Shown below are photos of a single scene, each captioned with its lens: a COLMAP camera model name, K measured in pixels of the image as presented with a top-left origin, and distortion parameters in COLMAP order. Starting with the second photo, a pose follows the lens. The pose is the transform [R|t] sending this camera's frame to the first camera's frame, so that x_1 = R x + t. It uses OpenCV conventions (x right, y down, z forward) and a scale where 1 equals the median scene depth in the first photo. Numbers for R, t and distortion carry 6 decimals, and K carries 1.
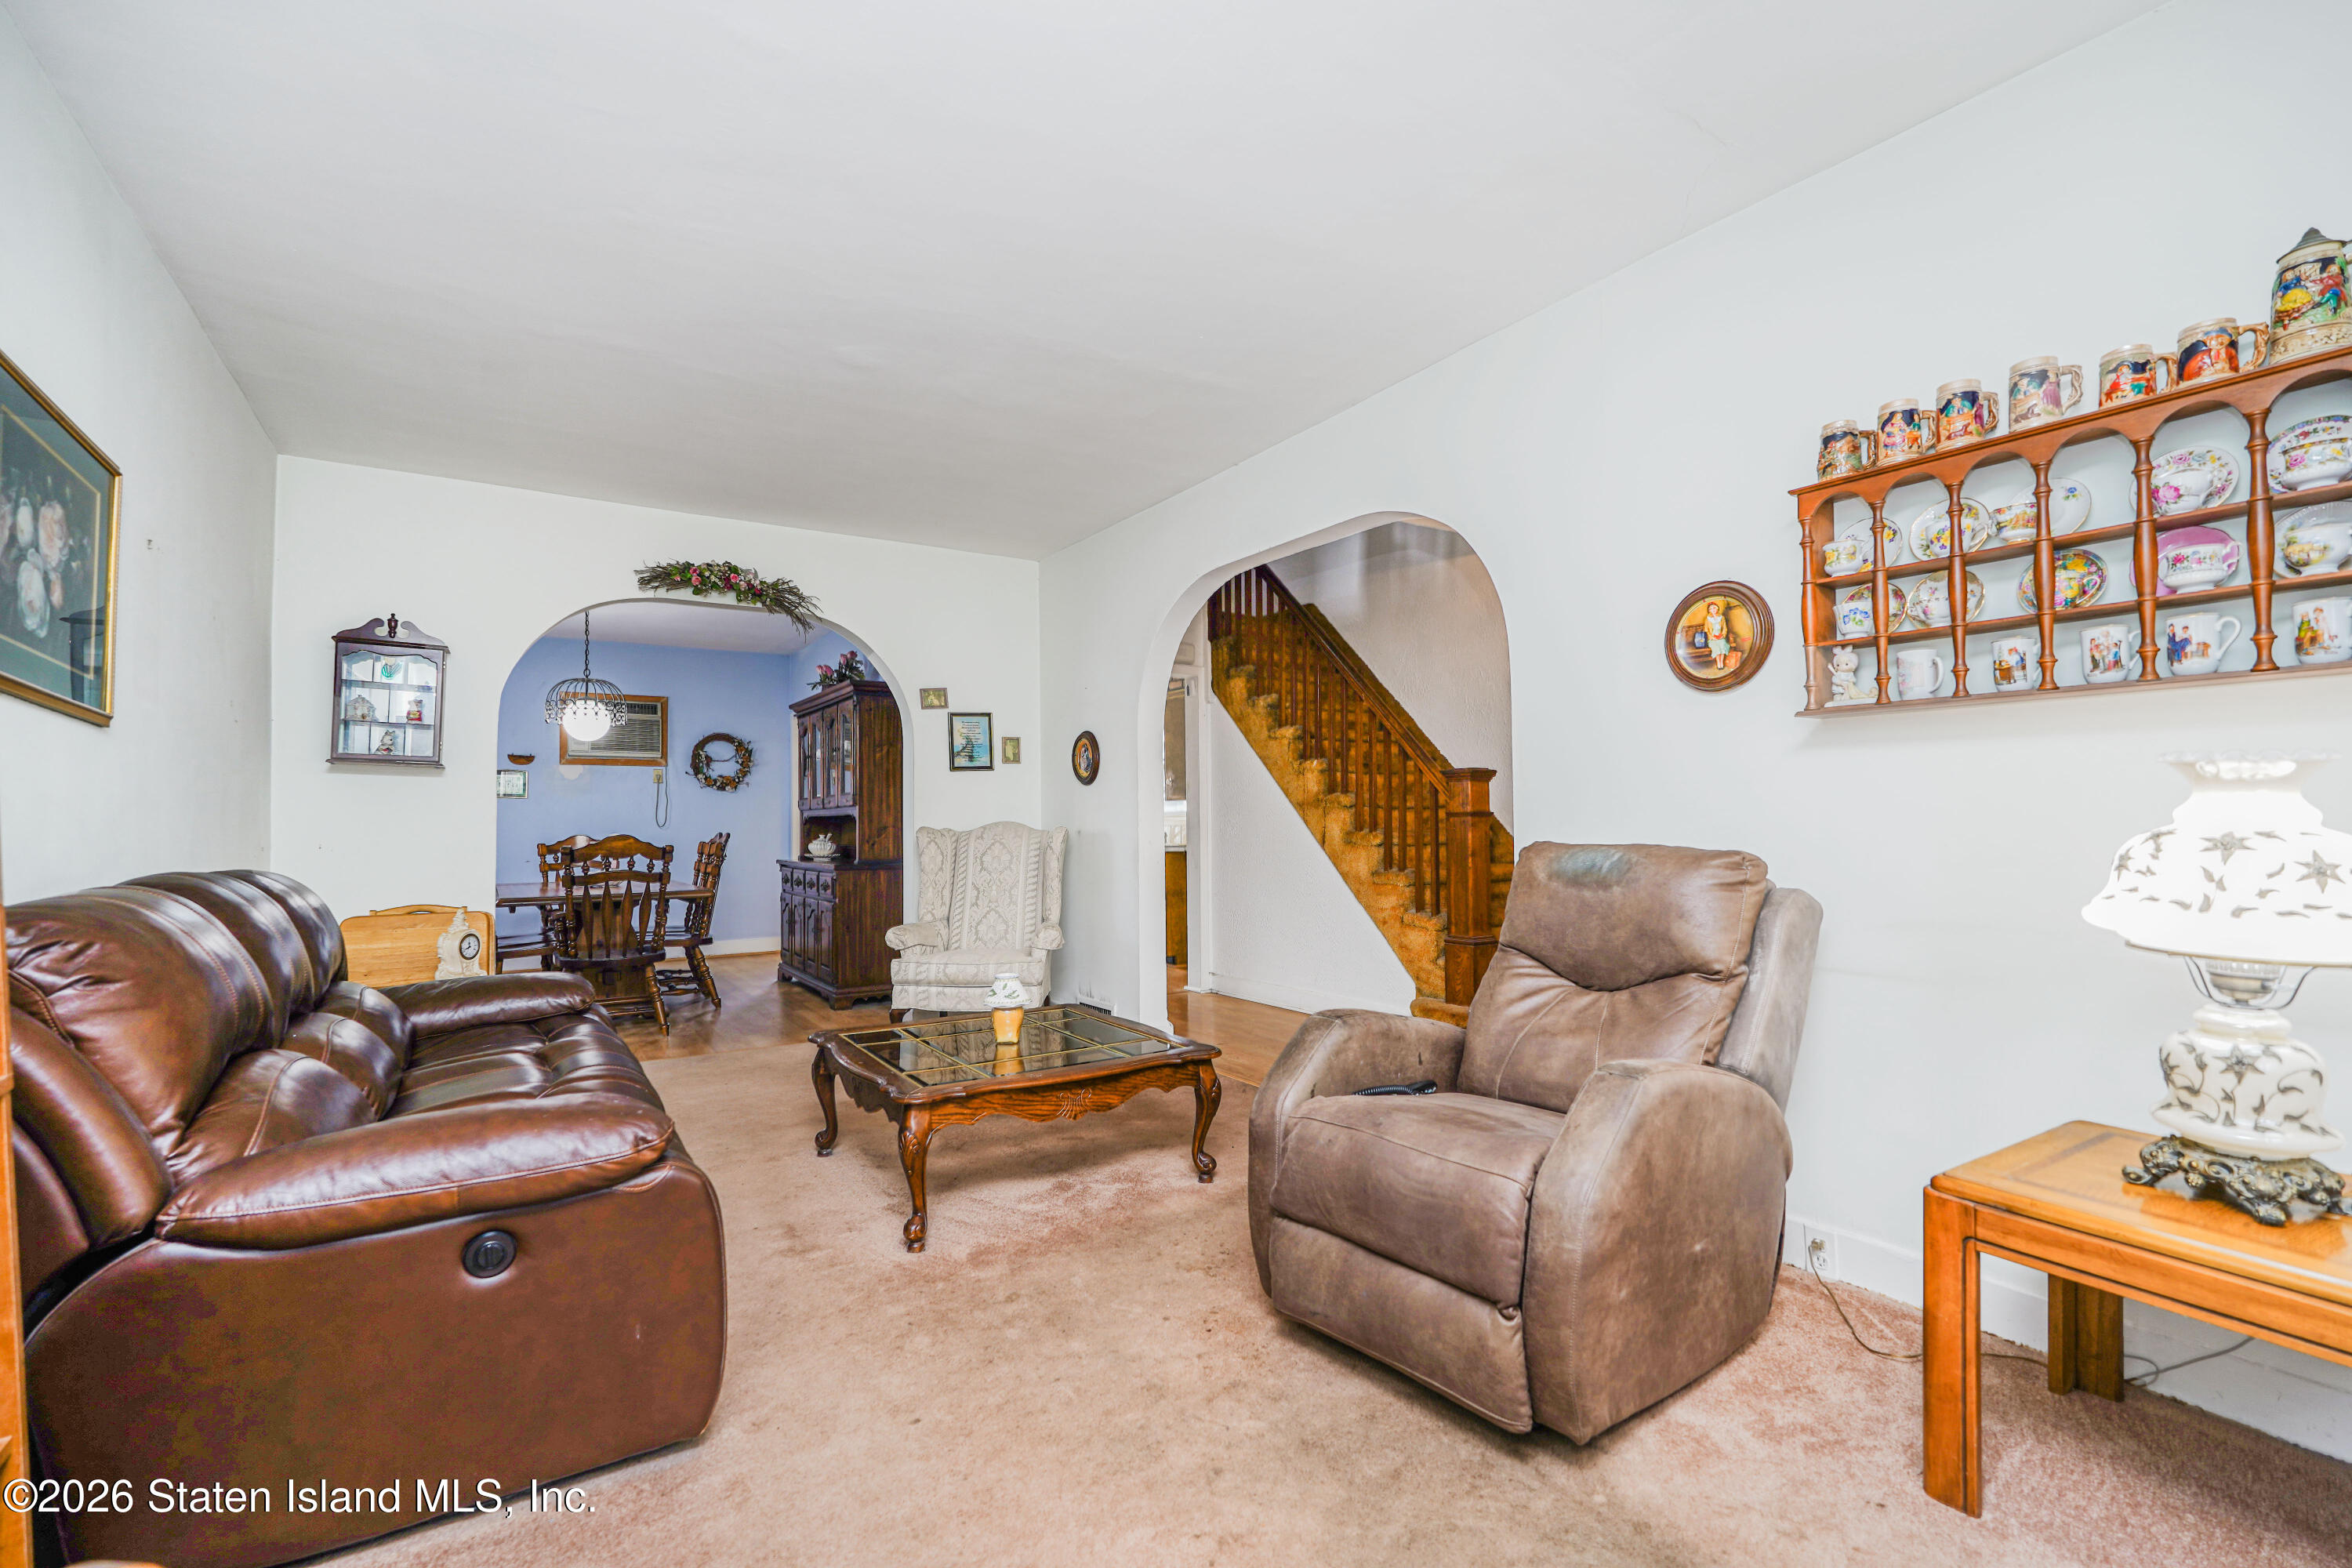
lens RADIAL K [[1037.8, 0, 1178.1], [0, 1037.8, 795.0], [0, 0, 1]] dist [-0.012609, 0.006465]
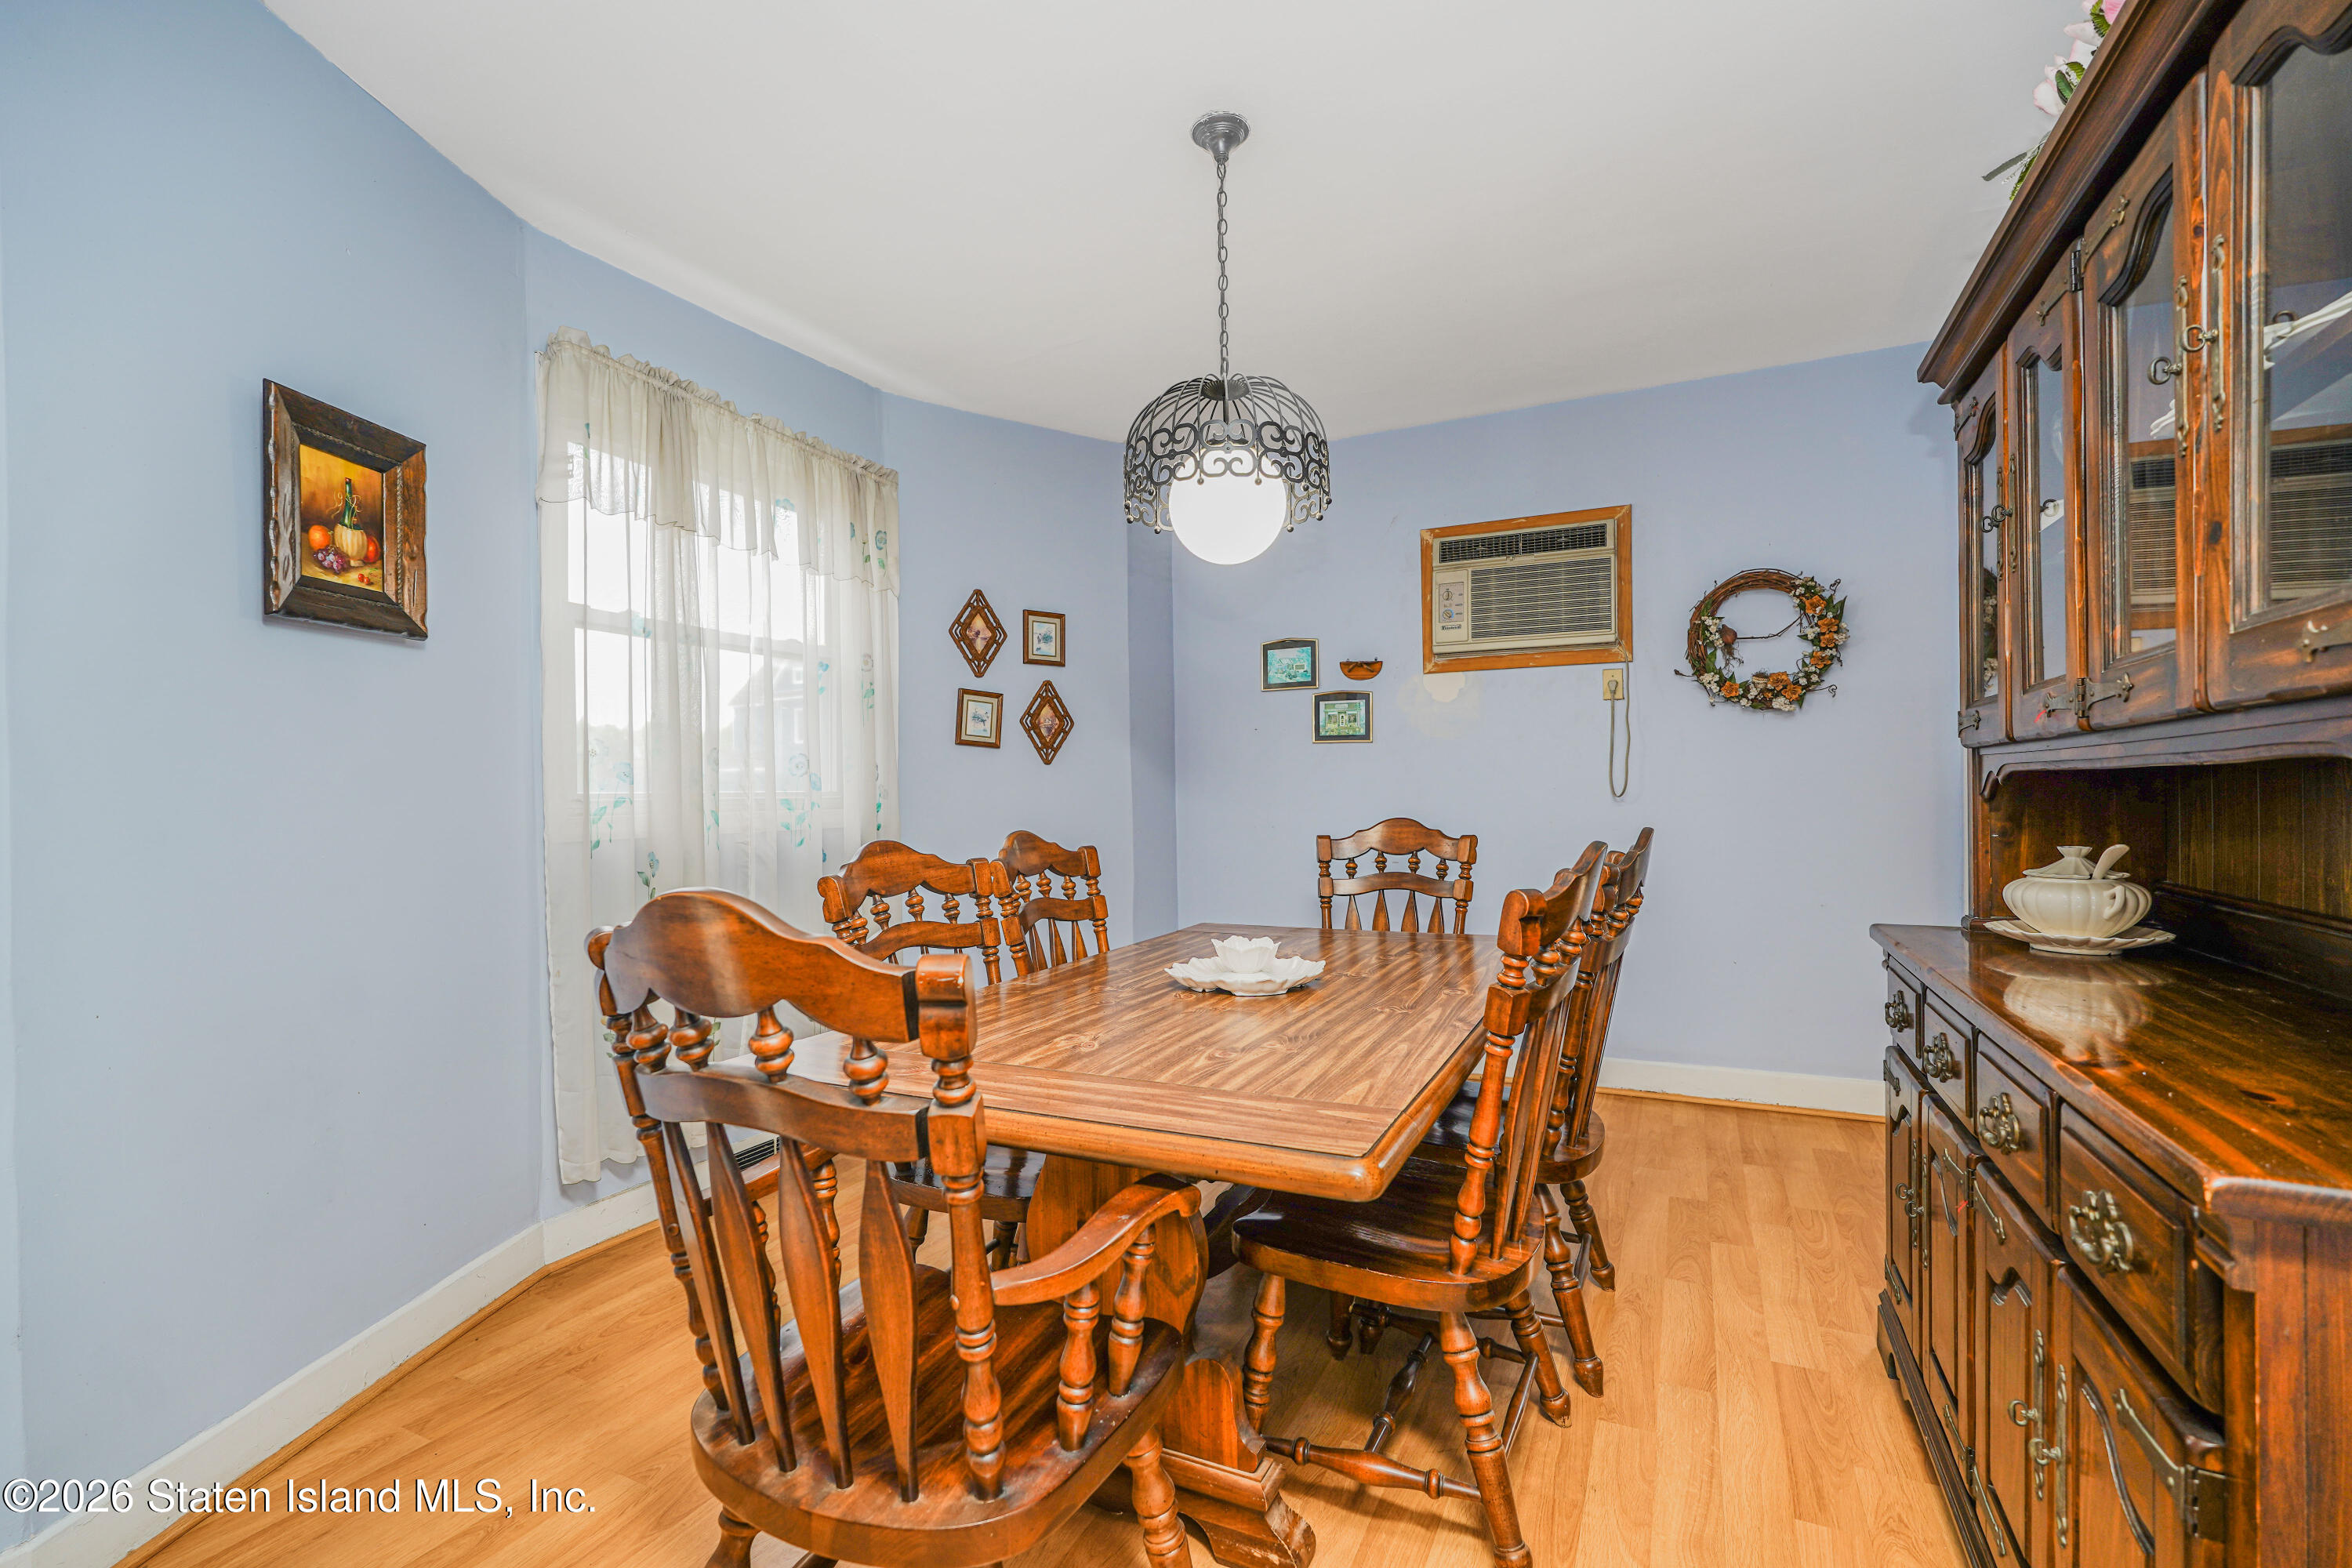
lens RADIAL K [[1037.8, 0, 1175.7], [0, 1037.8, 787.8], [0, 0, 1]] dist [-0.012609, 0.006465]
pose [[0.504998, 0.001353, -0.863120, -0.206274], [0.032607, 0.999255, 0.020644, 0.010749], [0.862505, -0.038569, 0.504577, 0.597031]]
